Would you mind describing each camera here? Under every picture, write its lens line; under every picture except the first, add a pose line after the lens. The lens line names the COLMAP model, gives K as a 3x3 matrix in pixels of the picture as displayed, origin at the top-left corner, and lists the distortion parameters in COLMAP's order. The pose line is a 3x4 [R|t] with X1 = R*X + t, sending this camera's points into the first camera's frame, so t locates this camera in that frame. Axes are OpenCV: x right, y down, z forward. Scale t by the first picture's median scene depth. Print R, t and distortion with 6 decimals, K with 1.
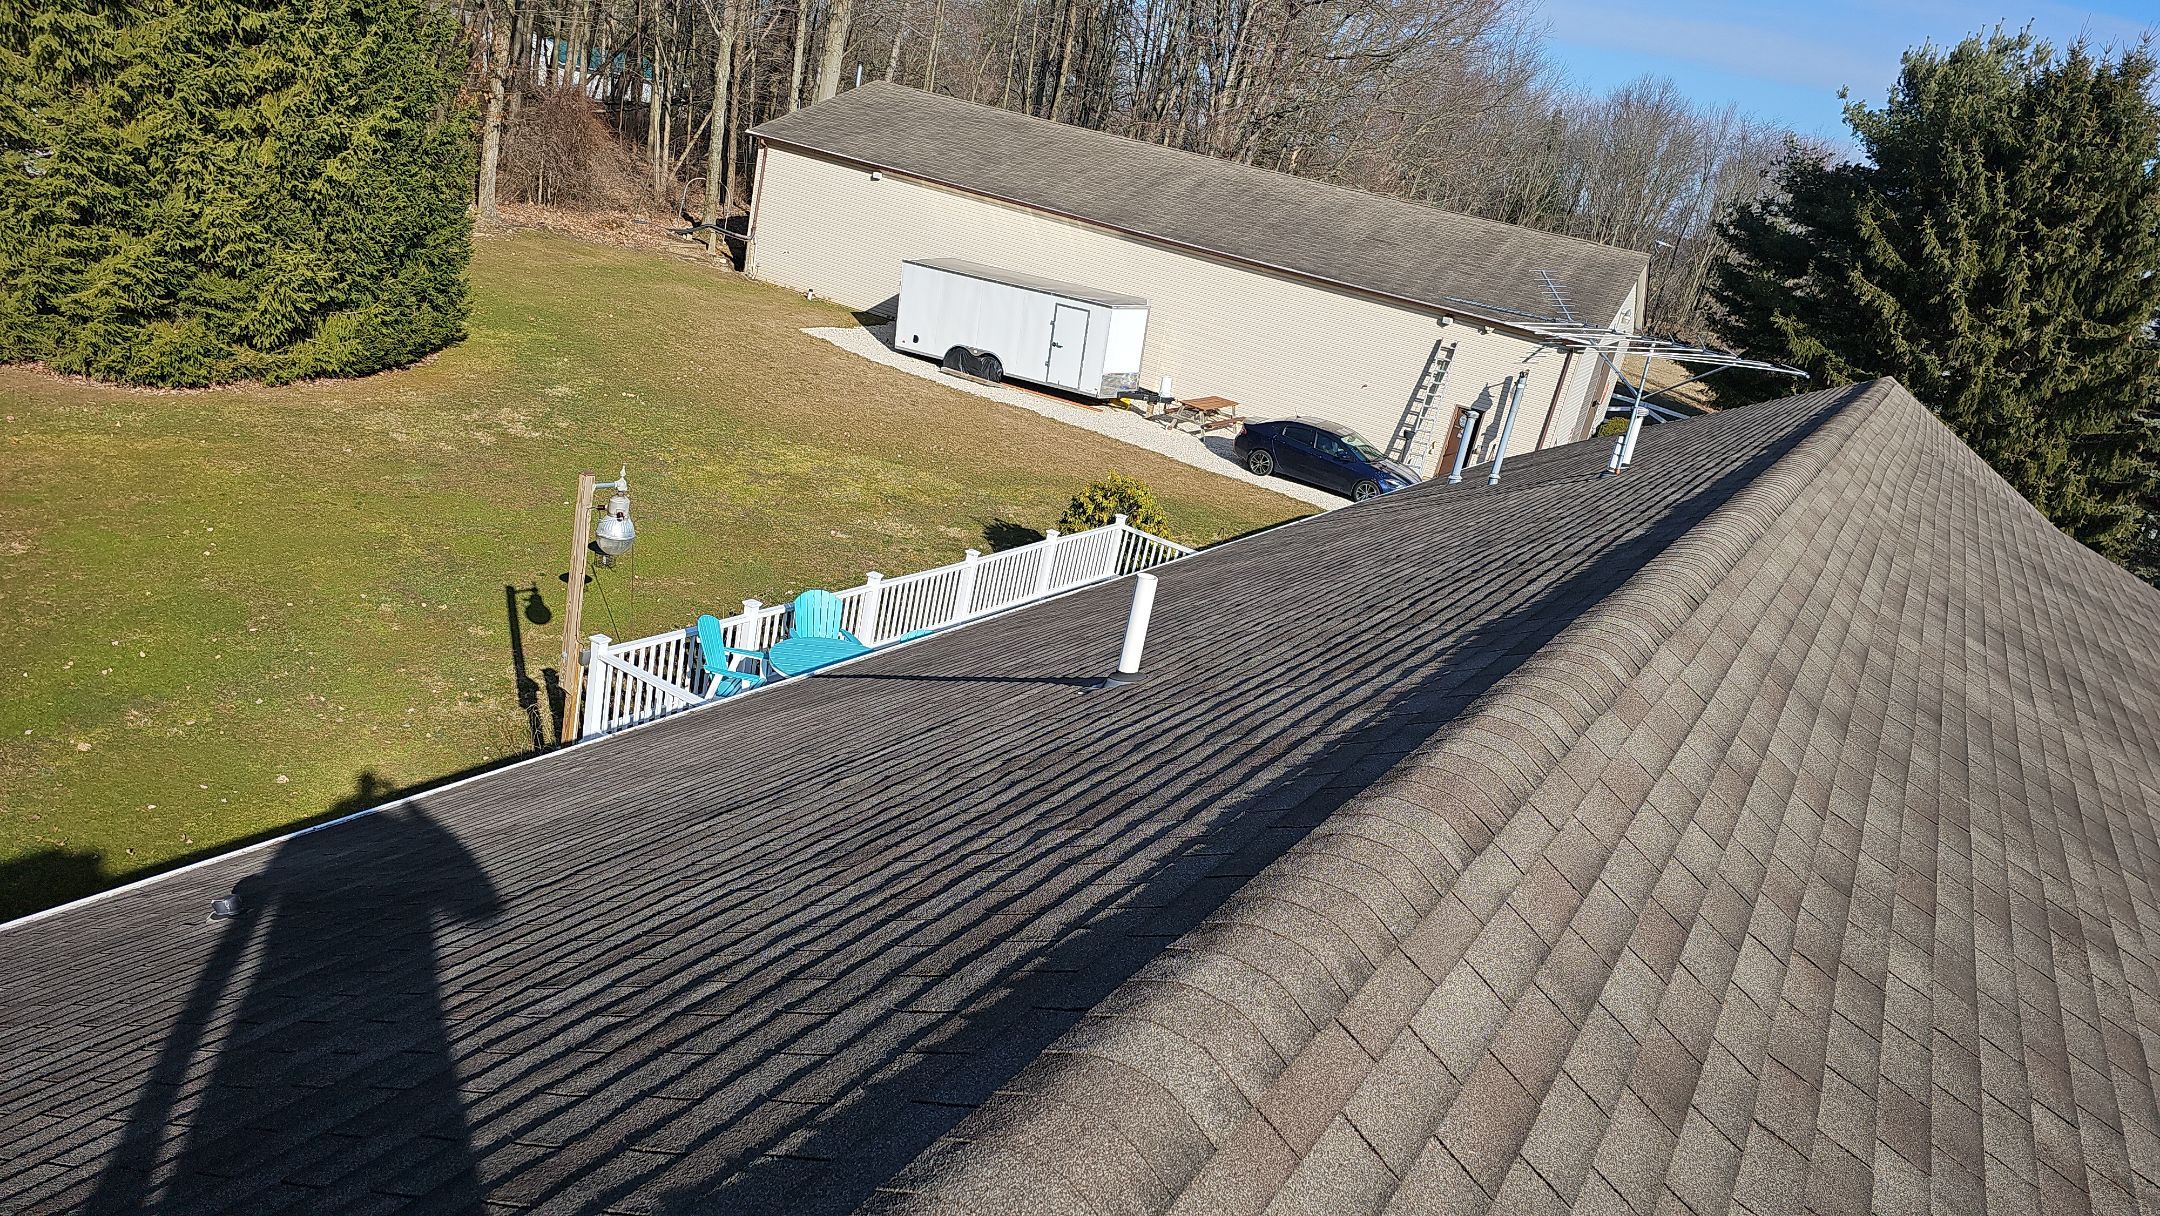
lens RADIAL K [[1484.7, 0, 1080.0], [0, 1484.7, 608.0], [0, 0, 1]] dist [0.121571, -0.123932]
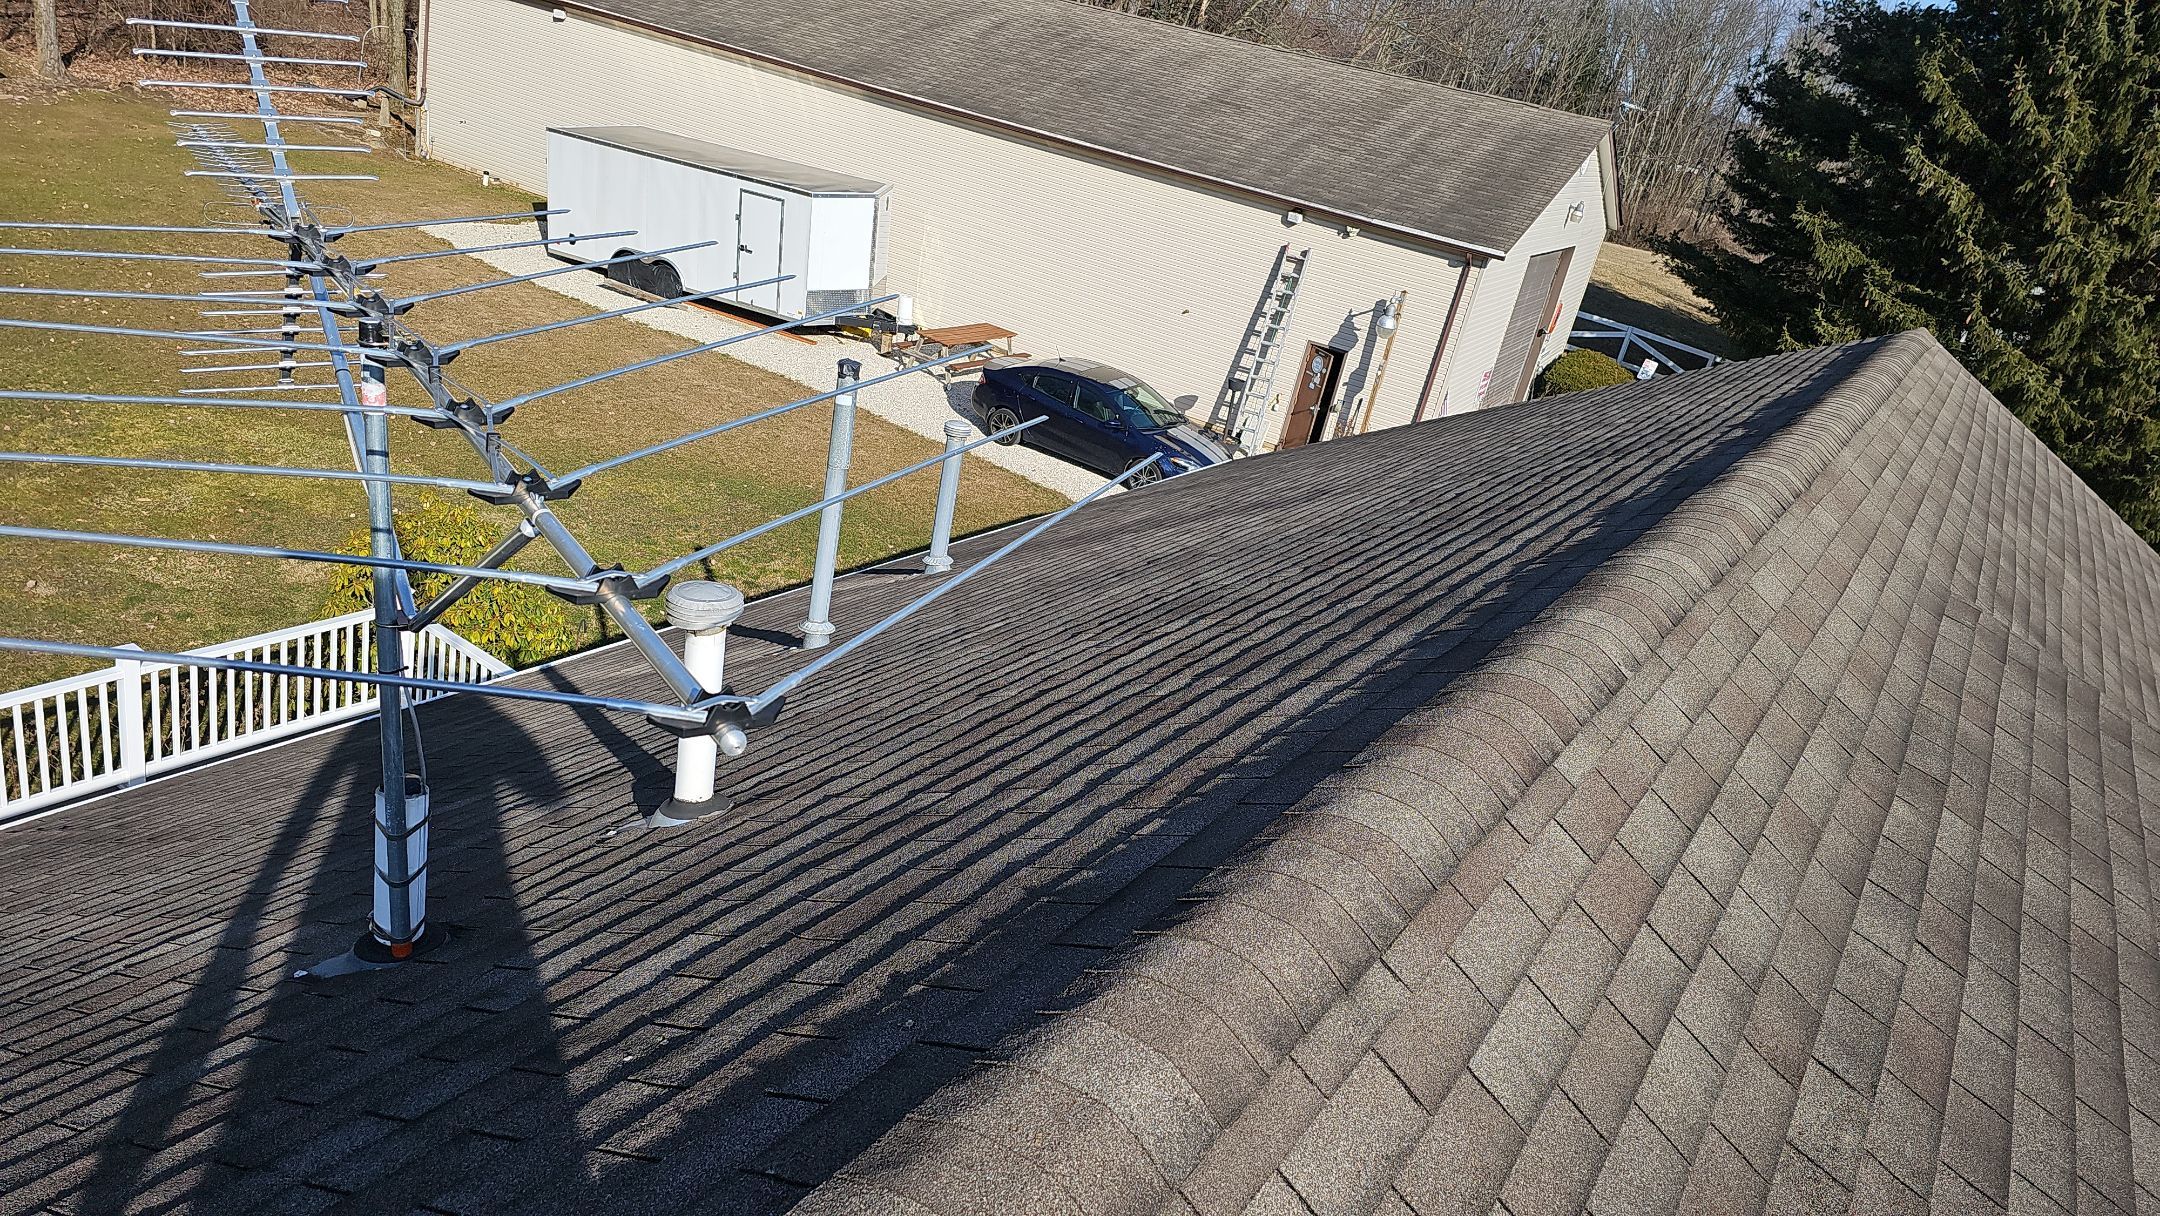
lens RADIAL K [[1427.3, 0, 1083.0], [0, 1427.3, 595.8], [0, 0, 1]] dist [0.090049, -0.075050]
pose [[0.998272, 0.014879, -0.056841, 0.179169], [-0.011030, 0.997662, 0.067446, -0.058724], [0.057712, -0.066703, 0.996102, 0.308981]]
